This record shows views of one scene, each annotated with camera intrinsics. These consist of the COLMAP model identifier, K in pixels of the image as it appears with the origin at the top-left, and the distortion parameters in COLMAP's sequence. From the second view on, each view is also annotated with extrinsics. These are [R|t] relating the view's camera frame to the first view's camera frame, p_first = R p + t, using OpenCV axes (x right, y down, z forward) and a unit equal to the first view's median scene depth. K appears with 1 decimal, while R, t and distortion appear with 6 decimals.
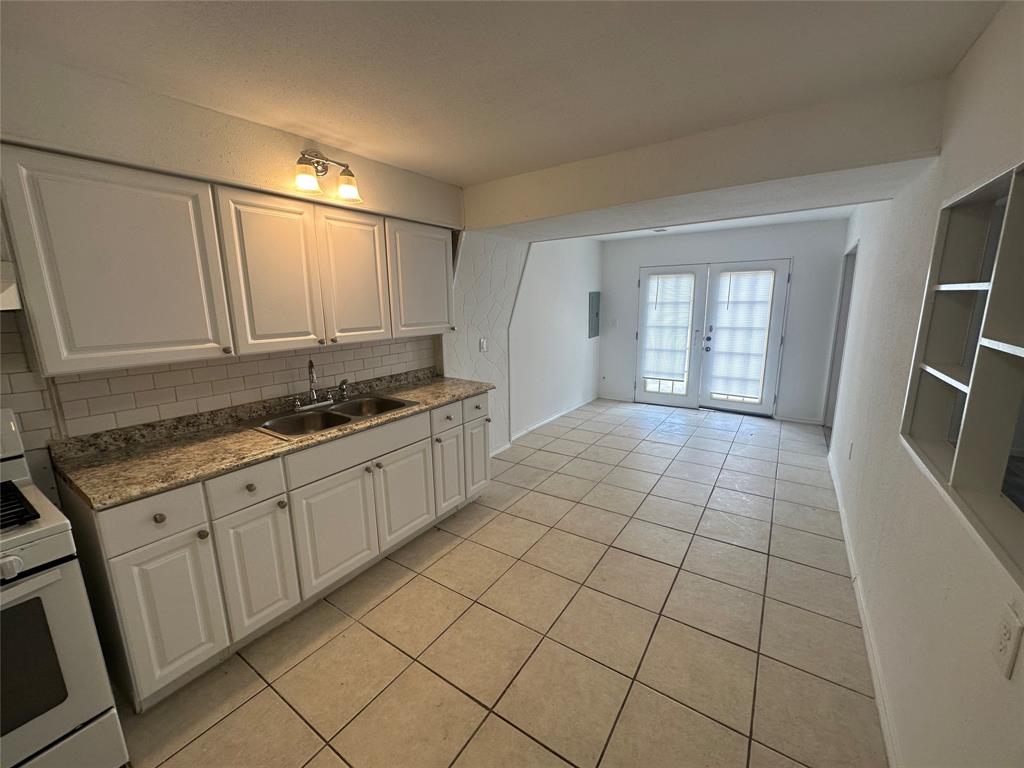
lens RADIAL K [[409.4, 0, 511.3], [0, 409.4, 381.2], [0, 0, 1]] dist [0.001218, -0.000497]
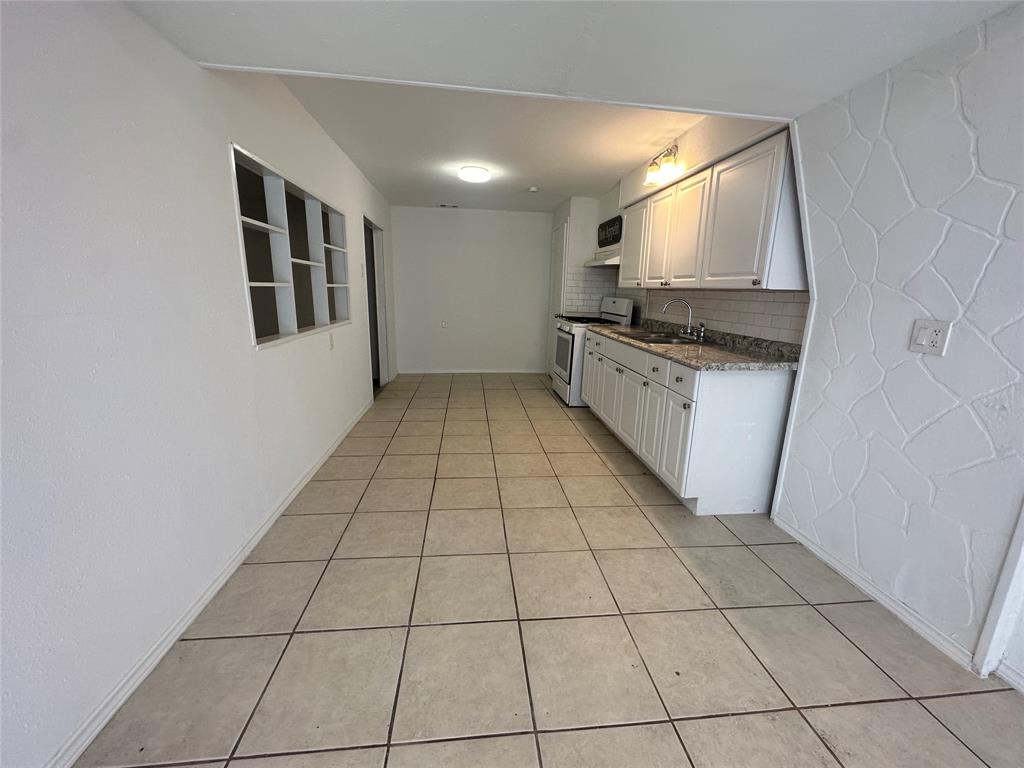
lens RADIAL K [[409.4, 0, 513.0], [0, 409.4, 380.0], [0, 0, 1]] dist [0.001218, -0.000497]
pose [[-0.761623, 0.138015, -0.633153, 0.806151], [-0.141092, 0.918299, 0.369892, -0.222815], [0.632474, 0.371051, -0.679925, 1.610494]]
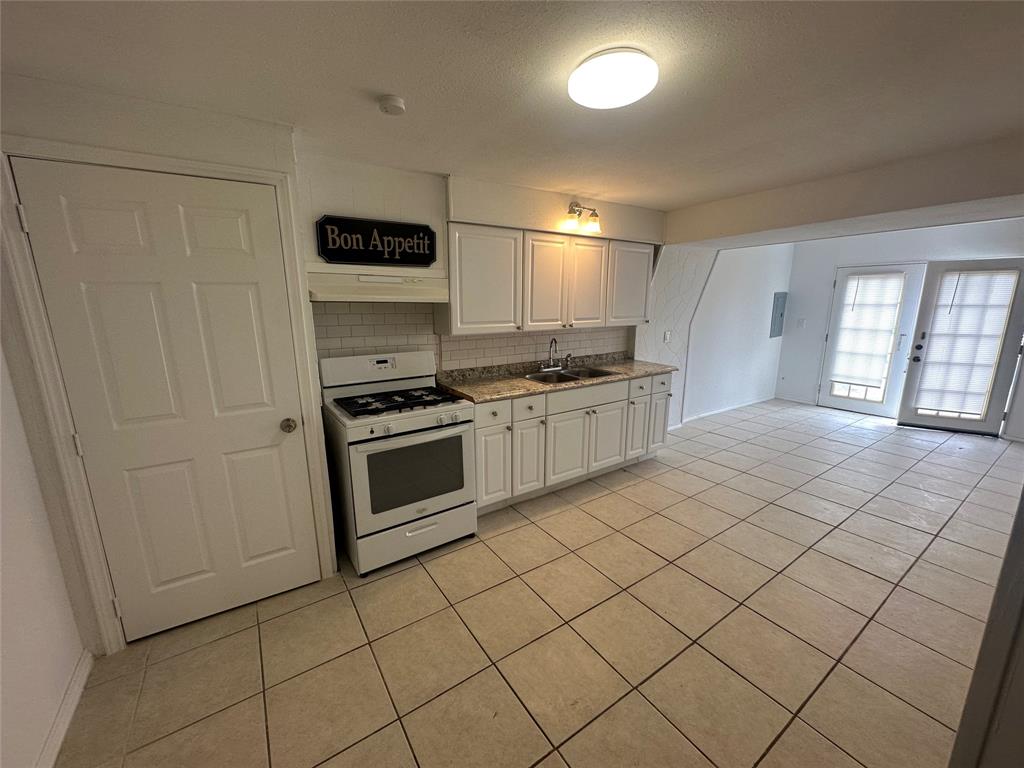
lens RADIAL K [[409.4, 0, 513.1], [0, 409.4, 381.1], [0, 0, 1]] dist [0.001218, -0.000497]
pose [[0.928918, 0.089612, -0.359279, -0.070204], [-0.086378, 0.995947, 0.025080, 0.077944], [0.360070, 0.007737, 0.932893, -0.441330]]
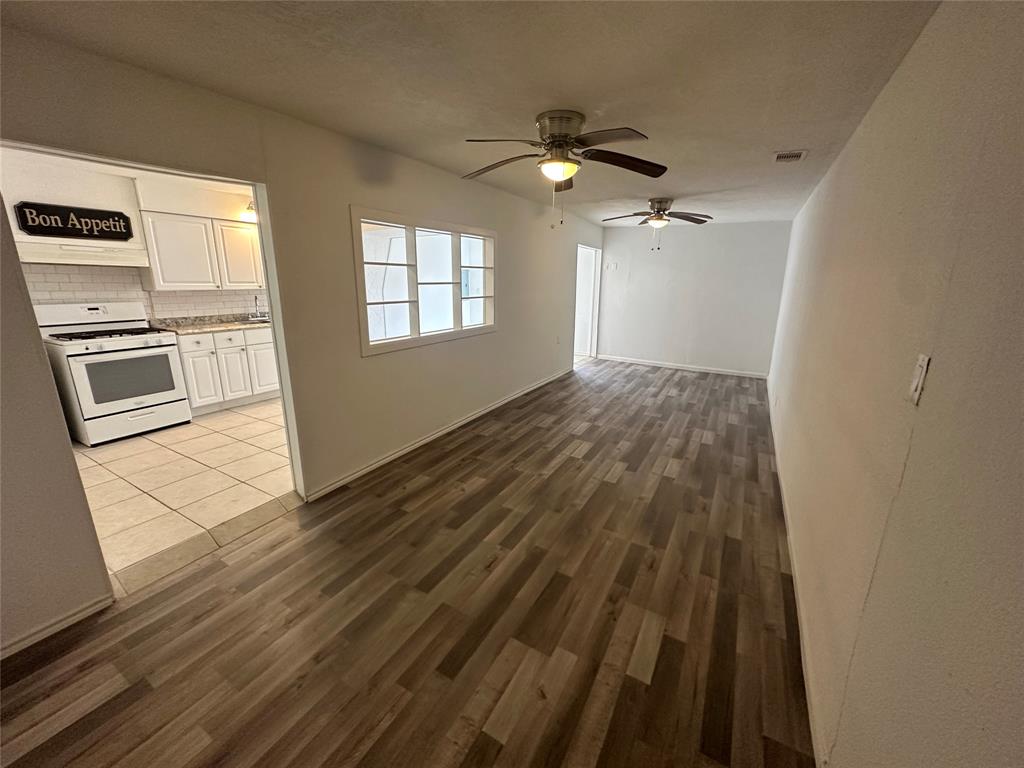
lens RADIAL K [[409.4, 0, 512.8], [0, 409.4, 382.6], [0, 0, 1]] dist [0.001218, -0.000497]
pose [[0.997282, 0.009131, 0.073115, 0.674839], [-0.012877, 0.998619, 0.050928, 0.265144], [-0.072549, -0.051731, 0.996022, -1.213954]]
